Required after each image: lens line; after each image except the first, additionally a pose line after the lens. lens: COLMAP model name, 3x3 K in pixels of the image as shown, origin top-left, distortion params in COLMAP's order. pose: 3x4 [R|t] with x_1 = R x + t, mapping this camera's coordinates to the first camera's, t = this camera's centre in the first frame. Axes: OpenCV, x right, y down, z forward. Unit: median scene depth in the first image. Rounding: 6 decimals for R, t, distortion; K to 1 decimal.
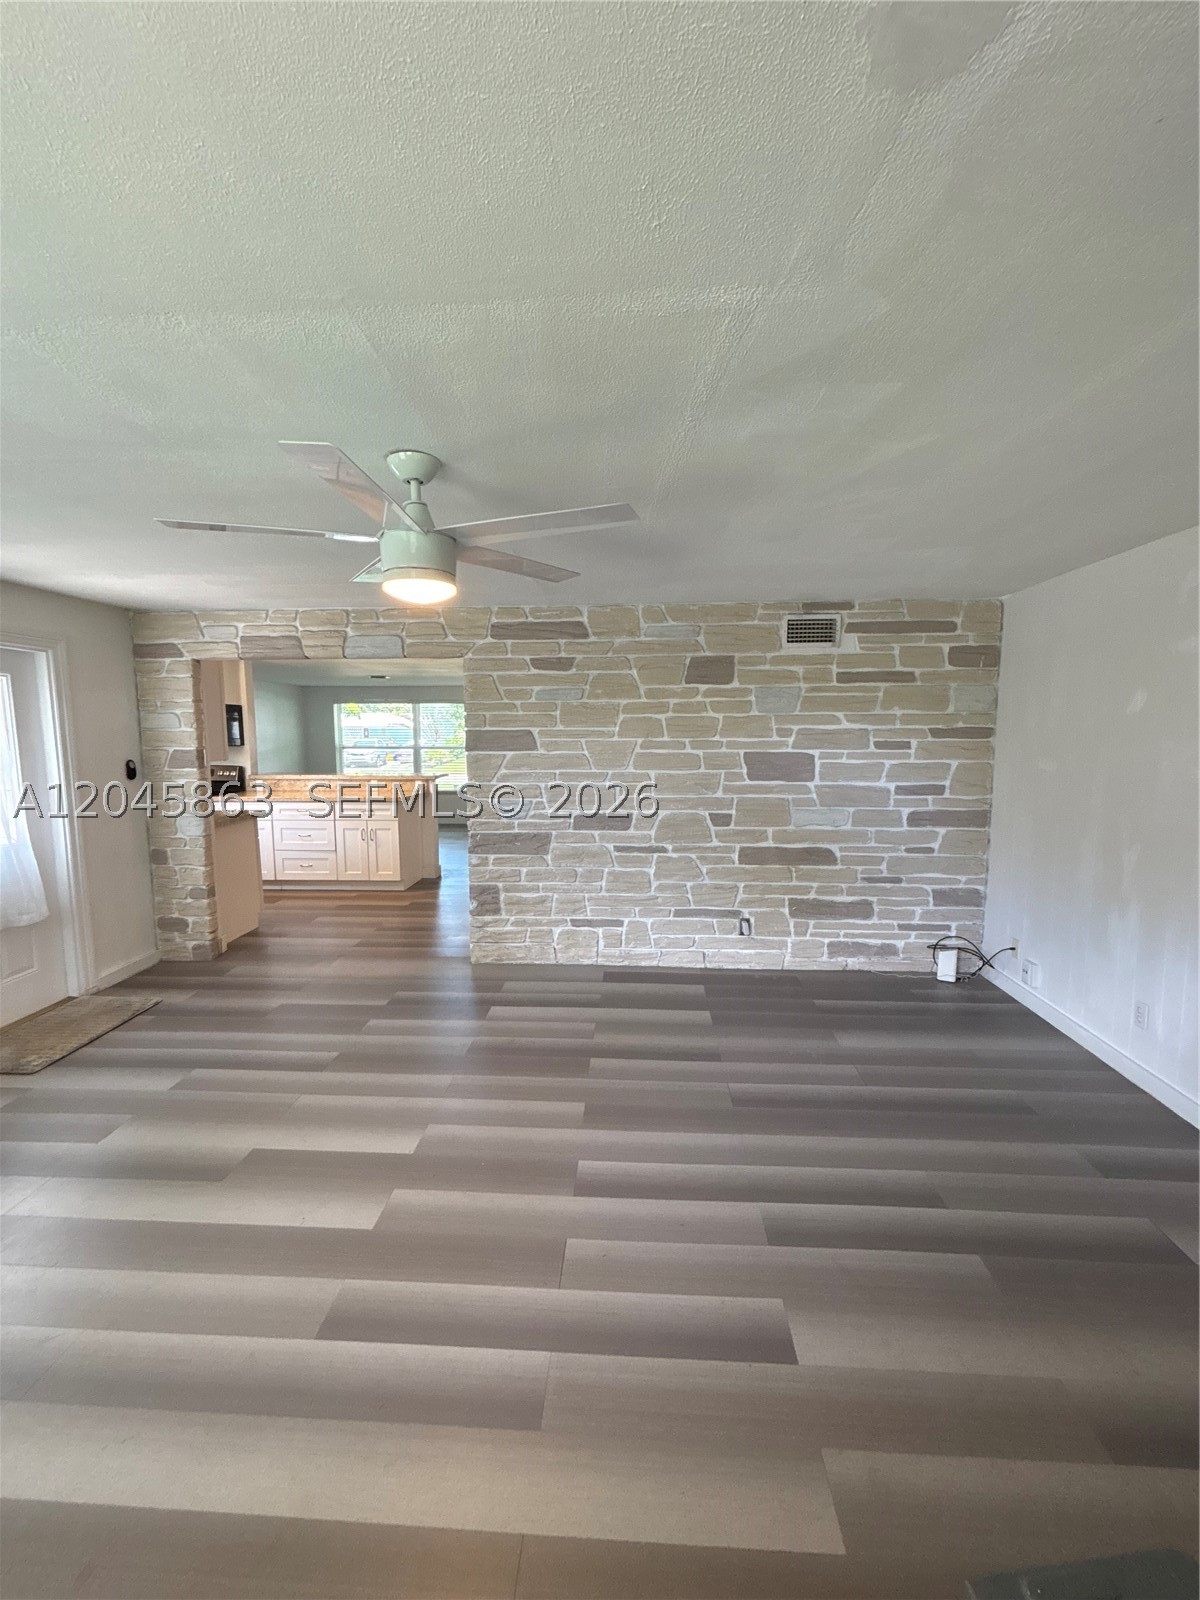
lens RADIAL K [[681.4, 0, 600.0], [0, 681.4, 800.0], [0, 0, 1]] dist [-0.020722, -0.000211]
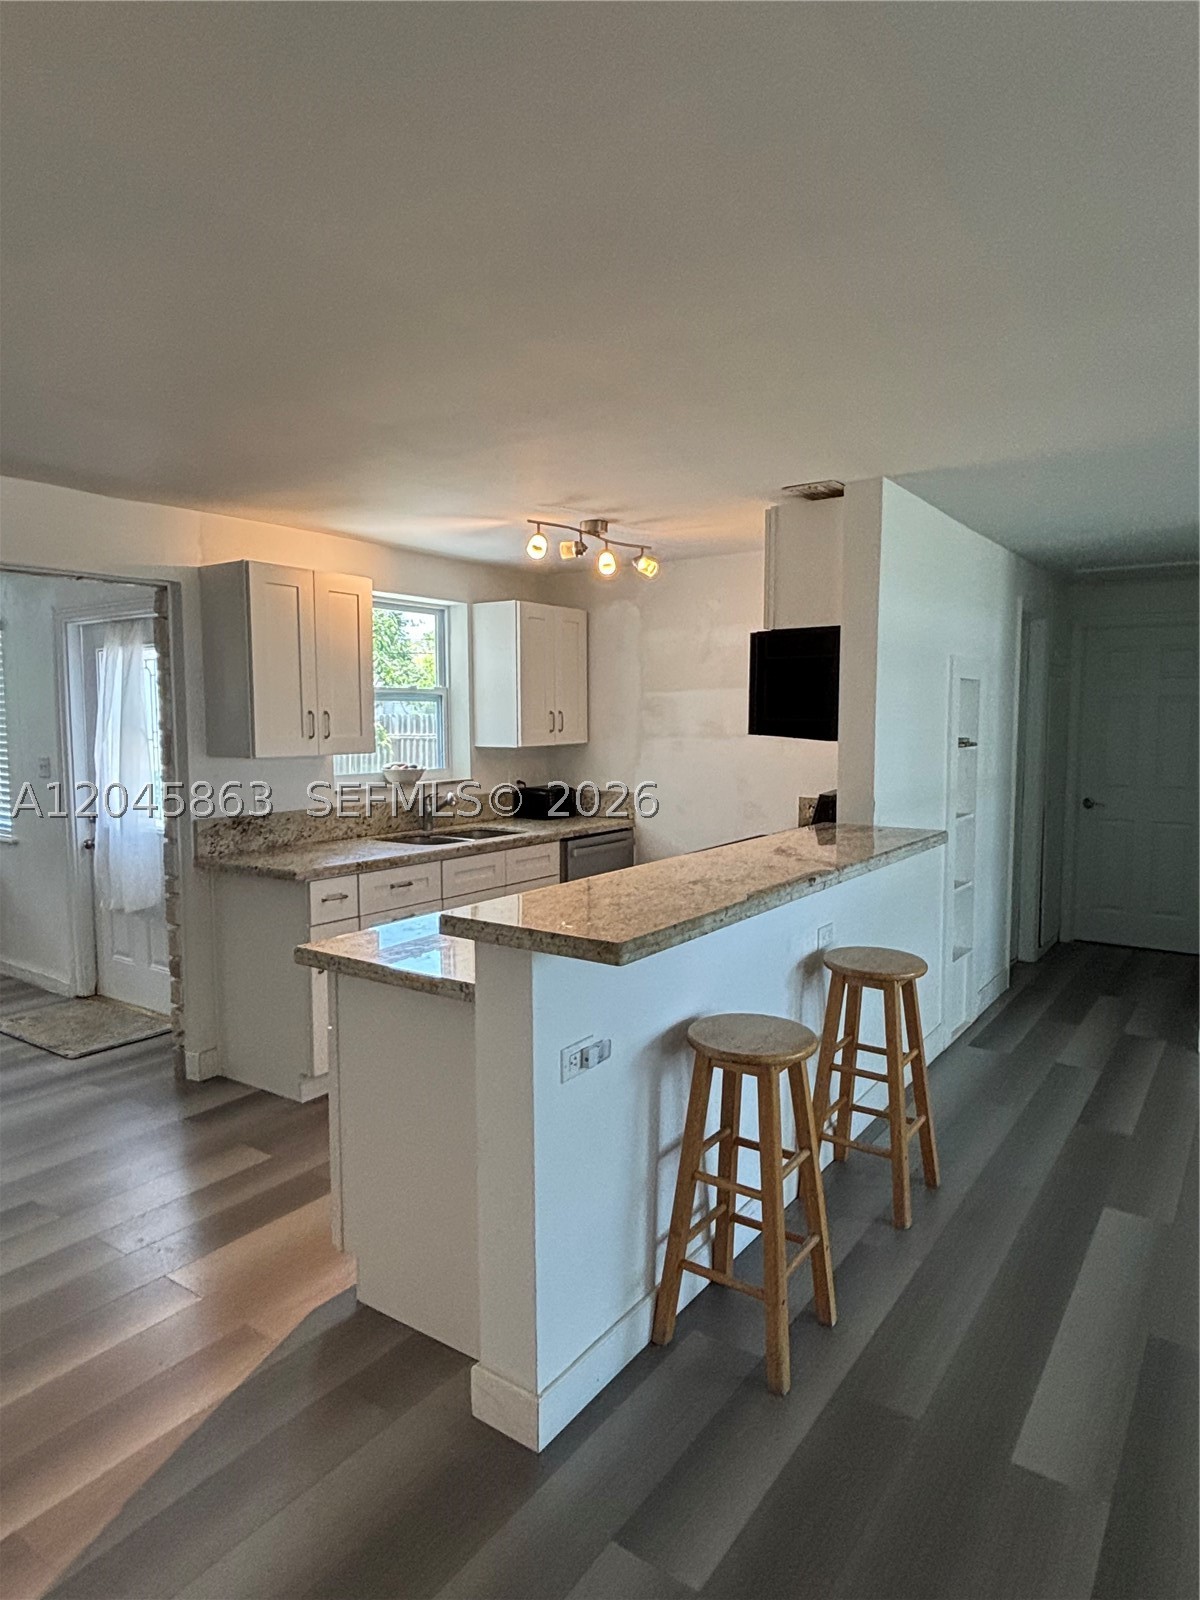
lens RADIAL K [[961.5, 0, 600.0], [0, 961.5, 800.0], [0, 0, 1]] dist [0.002226, 0.000324]
pose [[-0.519435, 0.079330, -0.850820, -0.044726], [-0.079441, 0.986886, 0.140516, -0.183660], [0.850809, 0.140579, -0.506321, 1.893264]]
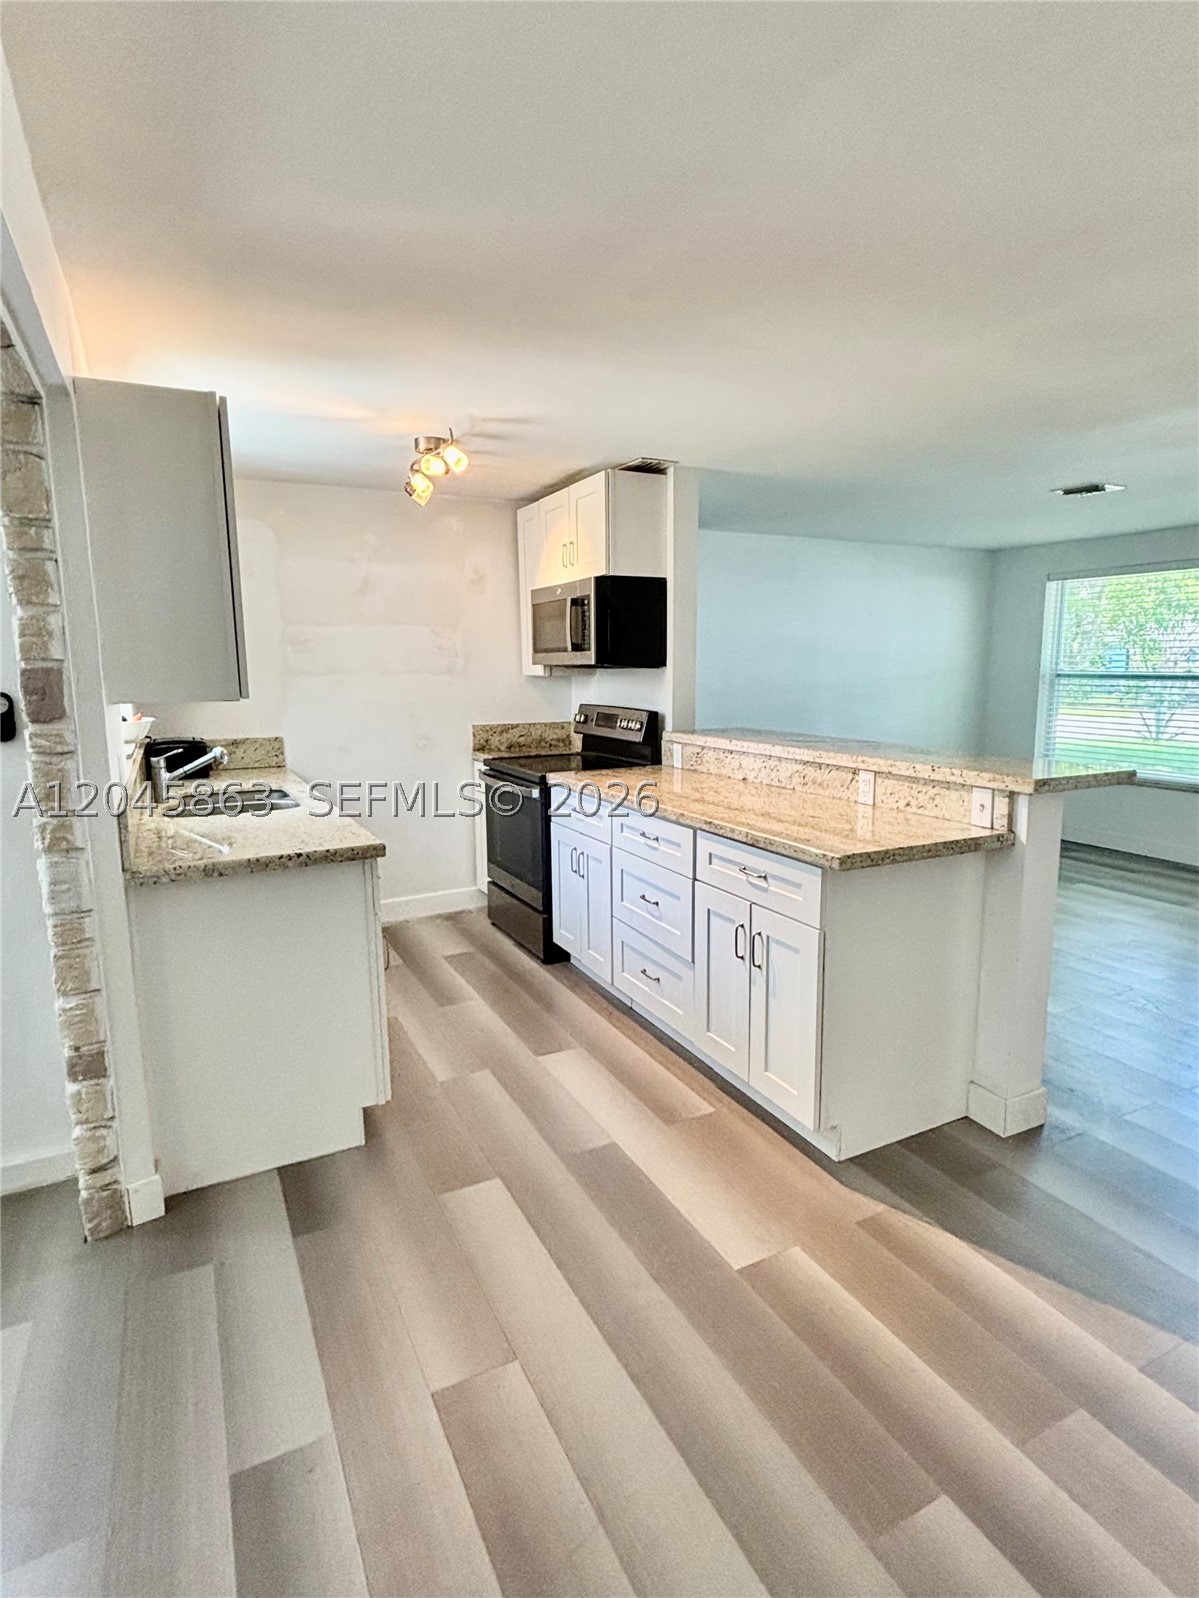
lens RADIAL K [[843.8, 0, 599.5], [0, 843.8, 799.0], [0, 0, 1]] dist [-0.000143, -0.000036]
pose [[0.507716, 0.135557, -0.850793, -0.071100], [-0.076033, 0.990741, 0.112482, -0.085304], [0.858163, 0.007579, 0.513322, 1.078092]]
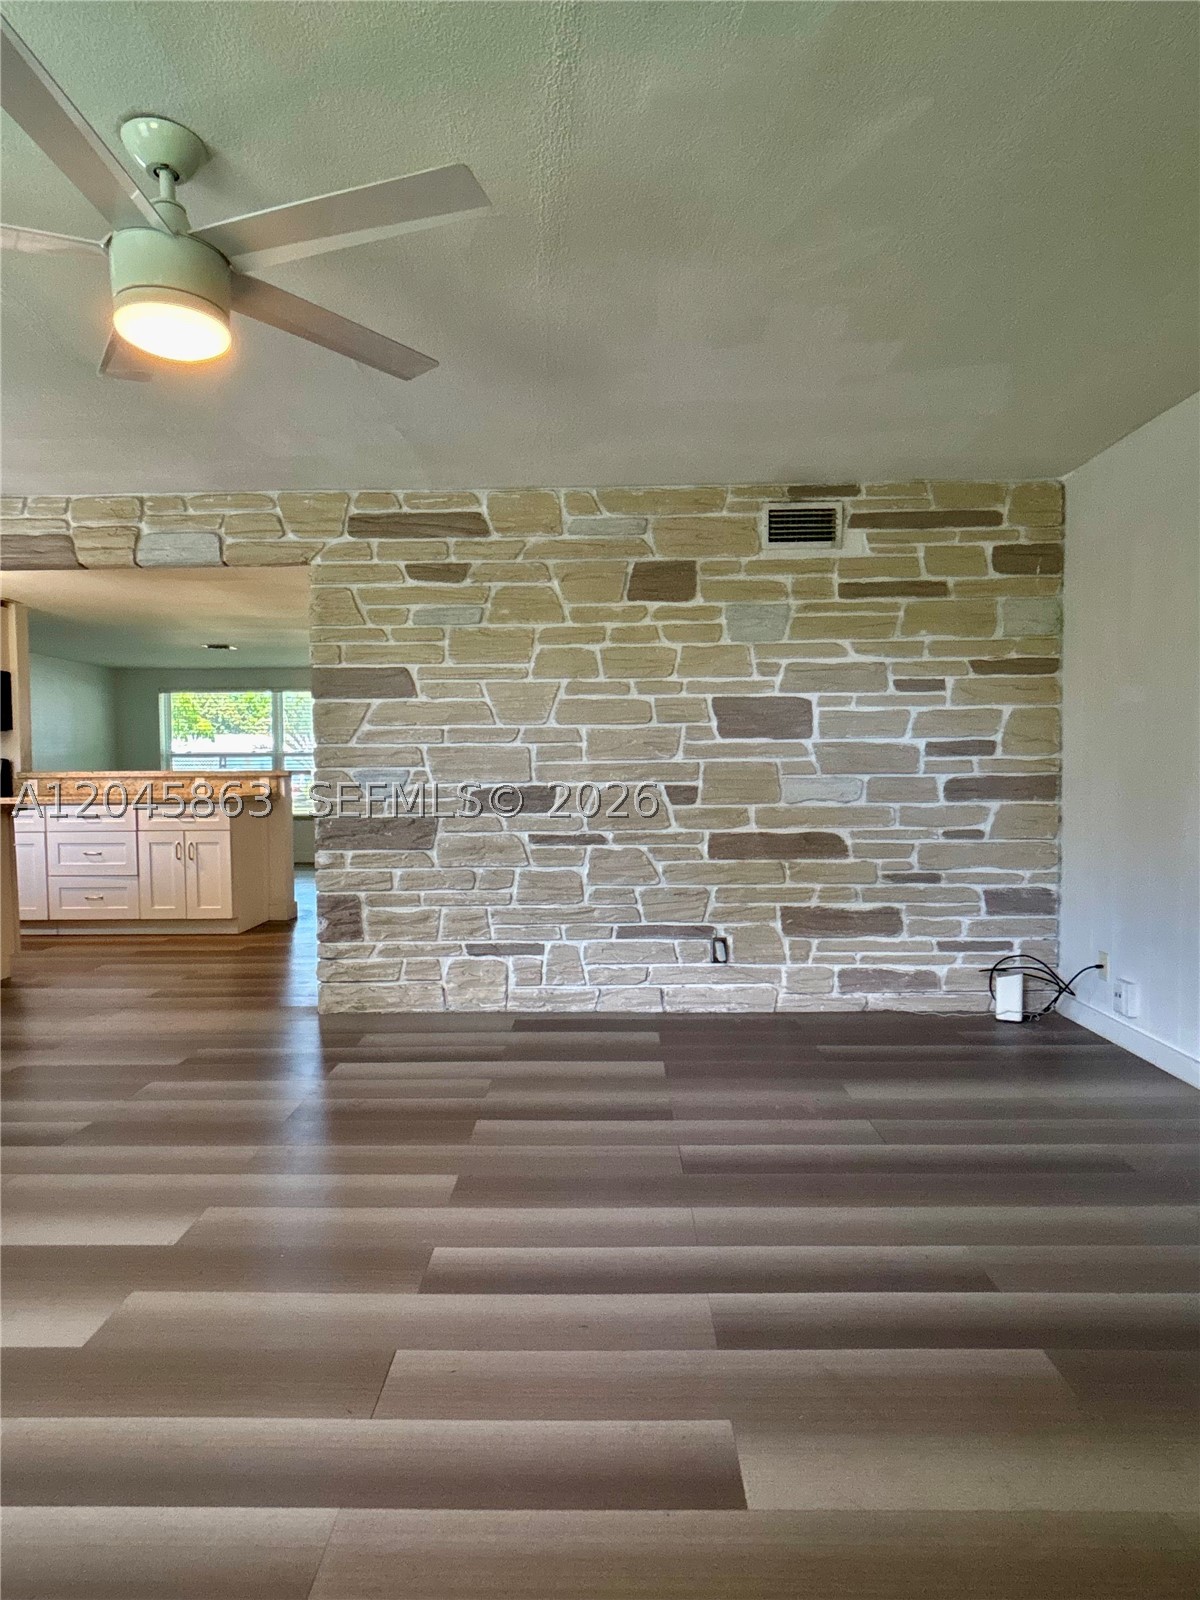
lens RADIAL K [[938.5, 0, 600.0], [0, 938.5, 800.0], [0, 0, 1]] dist [-0.015362, -0.001121]
pose [[0.998948, -0.007431, 0.045256, 0.051397], [0.010587, 0.997497, -0.069914, 0.102349], [-0.044624, 0.070320, 0.996526, 0.048865]]
